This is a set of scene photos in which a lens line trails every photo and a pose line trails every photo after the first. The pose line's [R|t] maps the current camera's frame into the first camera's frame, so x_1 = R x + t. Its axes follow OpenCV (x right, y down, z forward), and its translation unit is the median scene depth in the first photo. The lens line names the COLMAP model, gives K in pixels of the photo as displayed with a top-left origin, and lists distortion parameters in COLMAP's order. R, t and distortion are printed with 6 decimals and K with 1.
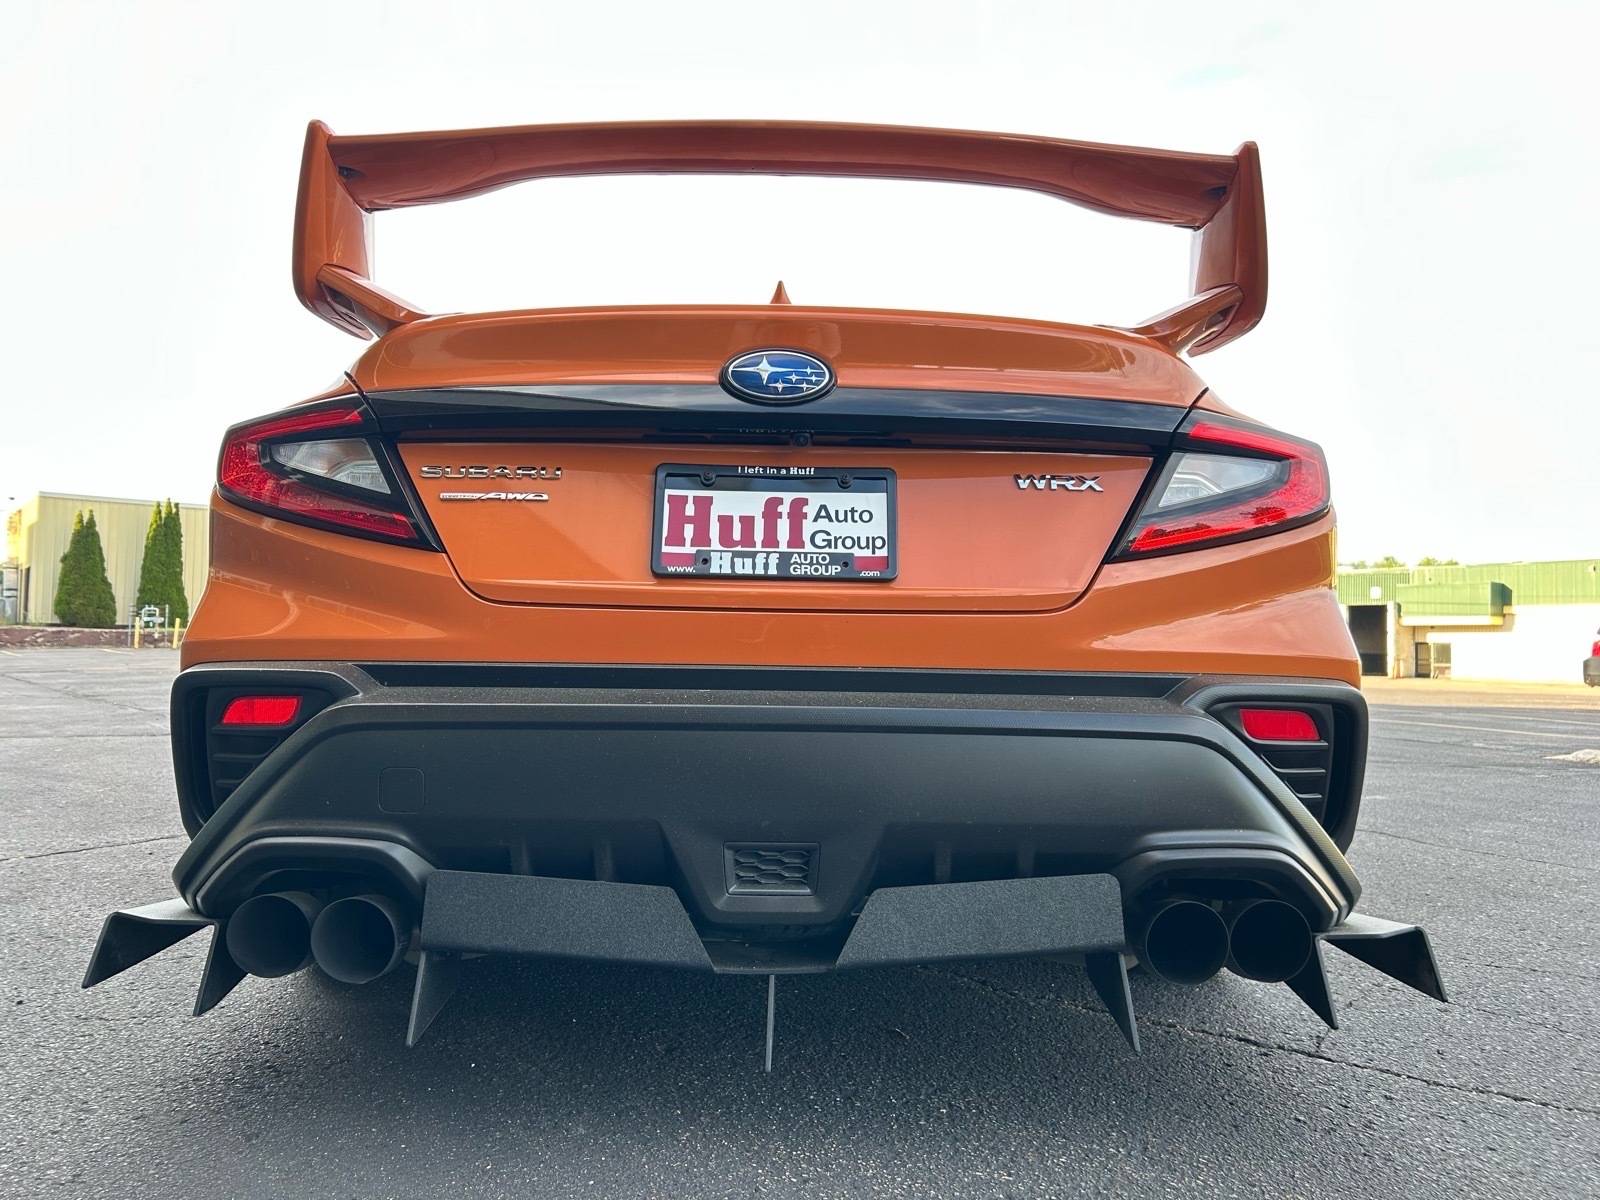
lens RADIAL K [[1214.4, 0, 800.4], [0, 1214.4, 598.9], [0, 0, 1]] dist [0.063867, -0.075639]
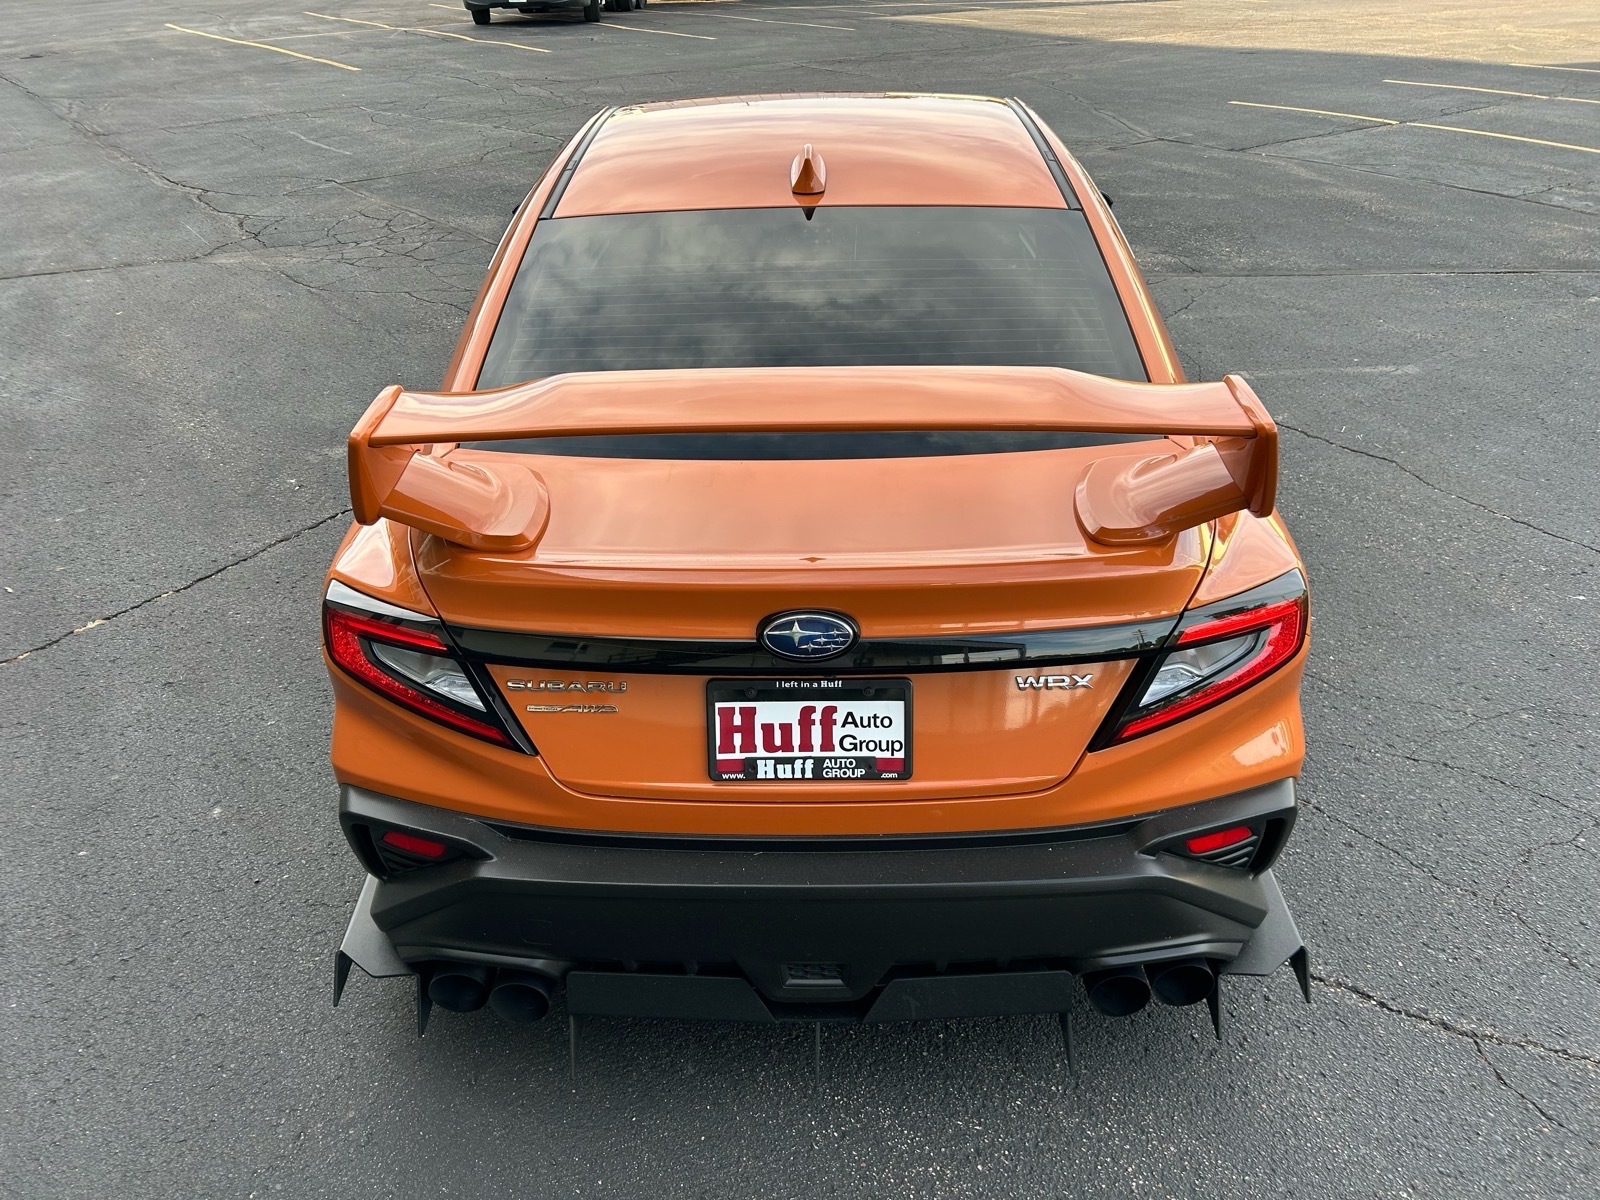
lens RADIAL K [[1214.4, 0, 799.7], [0, 1214.4, 615.3], [0, 0, 1]] dist [0.063867, -0.075639]
pose [[0.998940, -0.014162, -0.043800, 0.023117], [0.035295, 0.846464, 0.531275, -0.787365], [0.029551, -0.532257, 0.846067, 0.053904]]
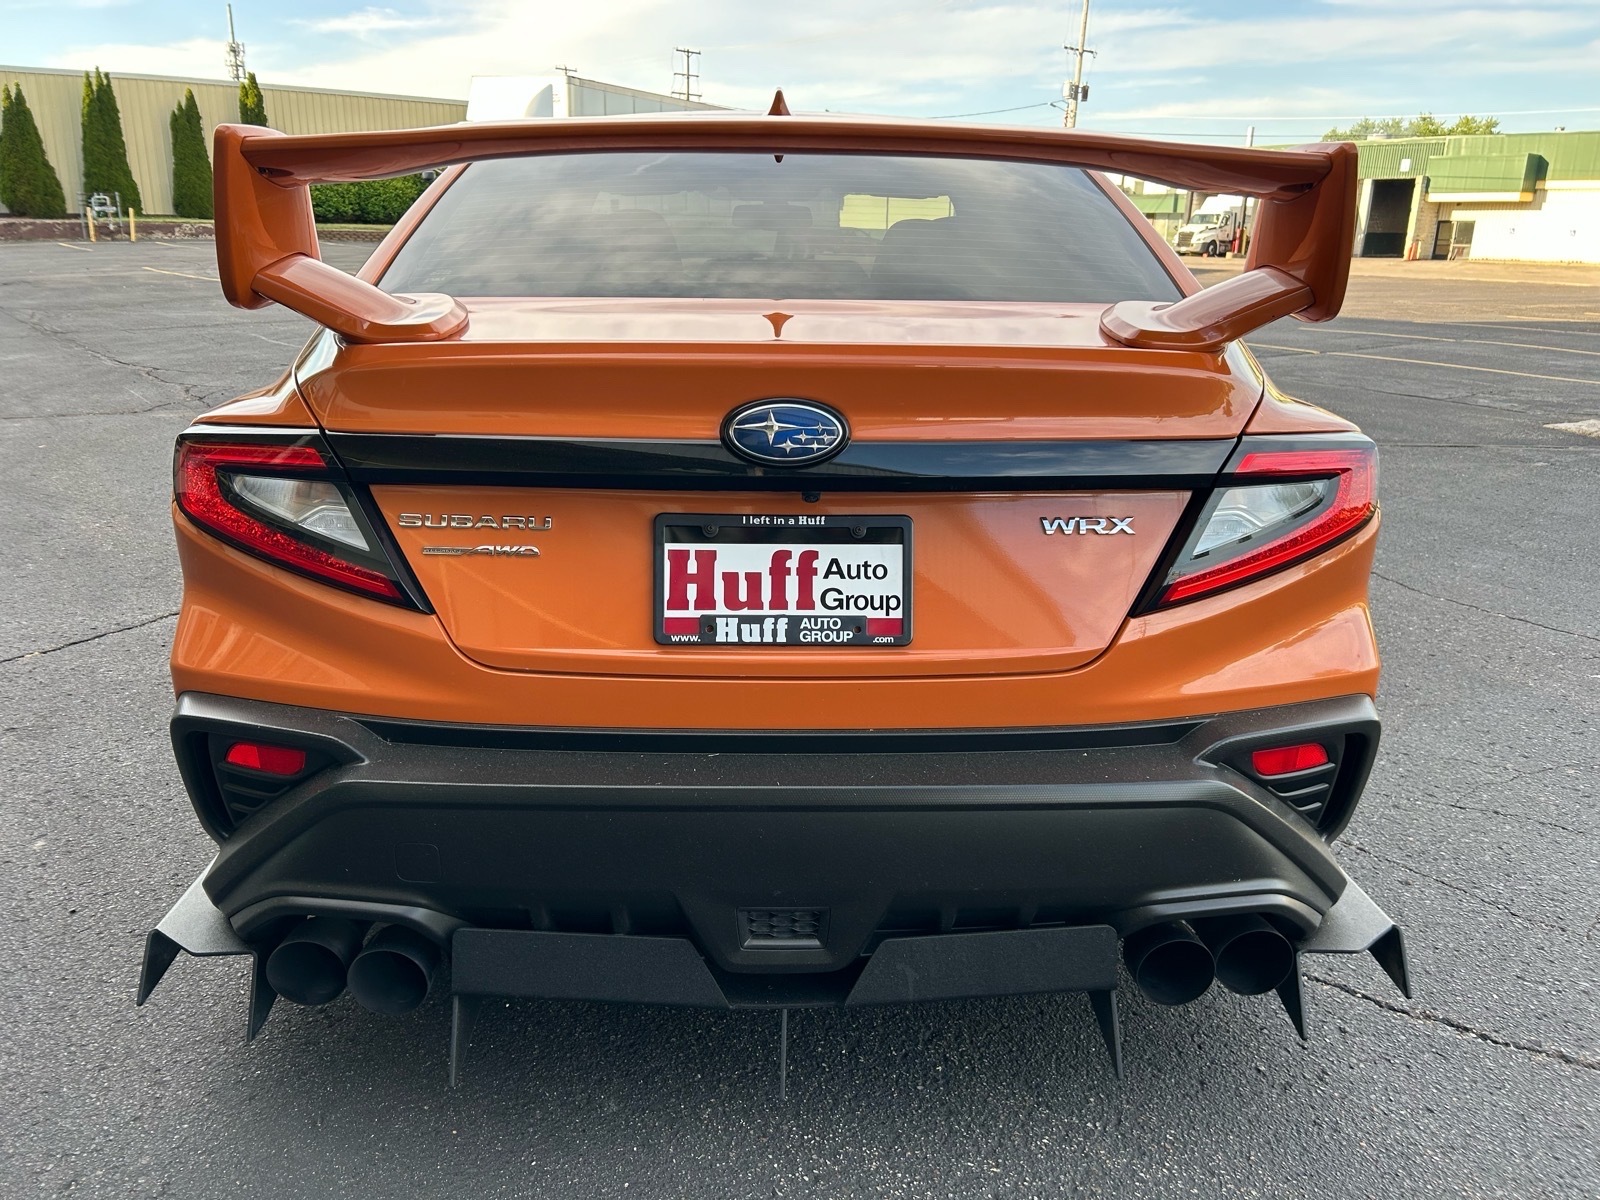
lens RADIAL K [[1214.4, 0, 801.3], [0, 1214.4, 614.3], [0, 0, 1]] dist [0.063867, -0.075639]
pose [[0.999973, -0.004748, 0.005687, -0.012333], [0.002513, 0.939498, 0.342544, -0.359170], [-0.006969, -0.342520, 0.939485, 0.108118]]
